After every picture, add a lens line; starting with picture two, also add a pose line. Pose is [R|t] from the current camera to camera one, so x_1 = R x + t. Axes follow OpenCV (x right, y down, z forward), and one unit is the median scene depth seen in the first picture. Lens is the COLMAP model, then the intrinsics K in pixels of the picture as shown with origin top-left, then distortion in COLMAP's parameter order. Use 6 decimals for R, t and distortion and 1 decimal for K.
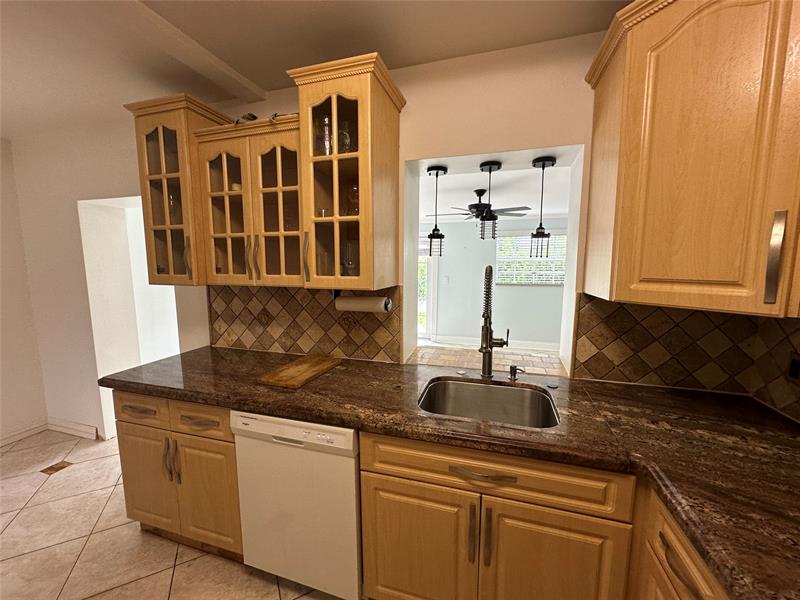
lens RADIAL K [[319.6, 0, 400.0], [0, 319.6, 300.0], [0, 0, 1]] dist [-0.002551, 0.000233]
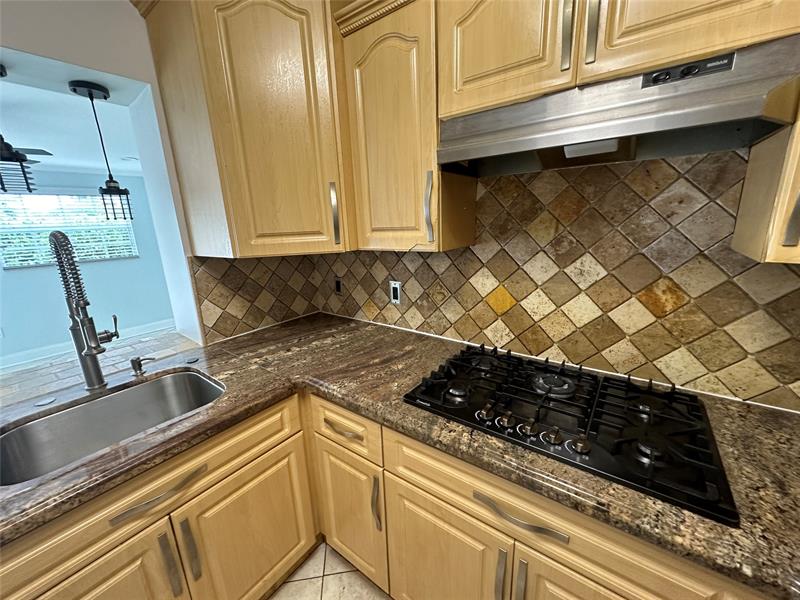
lens RADIAL K [[319.6, 0, 400.0], [0, 319.6, 300.0], [0, 0, 1]] dist [-0.002551, 0.000233]
pose [[0.336173, -0.238332, 0.911145, -0.110146], [0.148580, 0.968757, 0.198582, 0.005838], [-0.930006, 0.068620, 0.361081, 0.090793]]
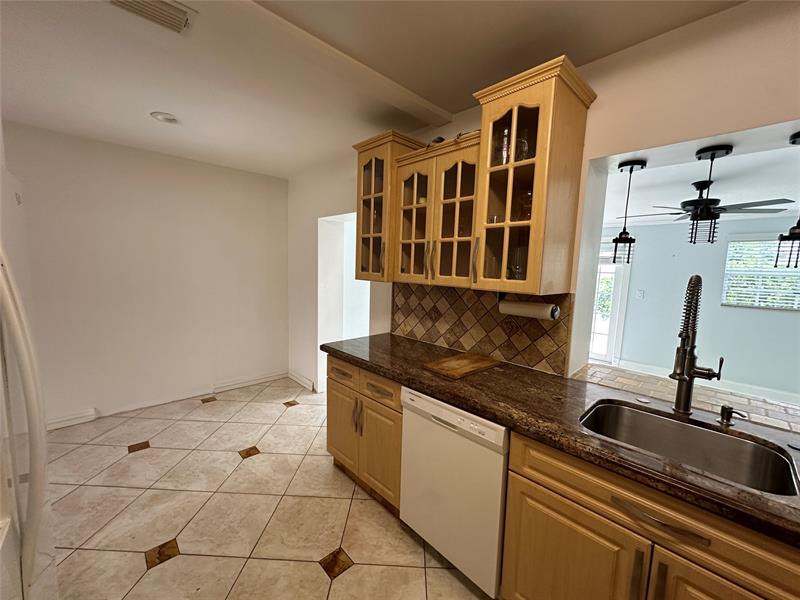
lens RADIAL K [[319.6, 0, 400.0], [0, 319.6, 300.0], [0, 0, 1]] dist [-0.002551, 0.000233]
pose [[0.870351, 0.080085, -0.485876, 0.020432], [-0.090510, 0.995893, 0.002017, 0.019378], [0.484042, 0.042221, 0.874026, -0.063136]]
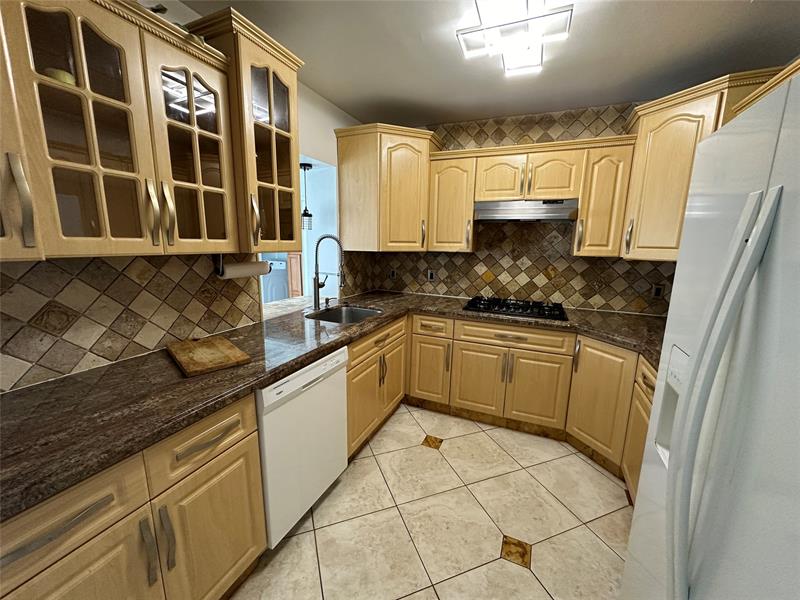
lens RADIAL K [[319.6, 0, 400.0], [0, 319.6, 300.0], [0, 0, 1]] dist [-0.002551, 0.000233]
pose [[0.117186, -0.174369, 0.977682, -1.162163], [0.098806, 0.981628, 0.163230, -0.010007], [-0.988183, 0.077473, 0.132262, 0.420864]]
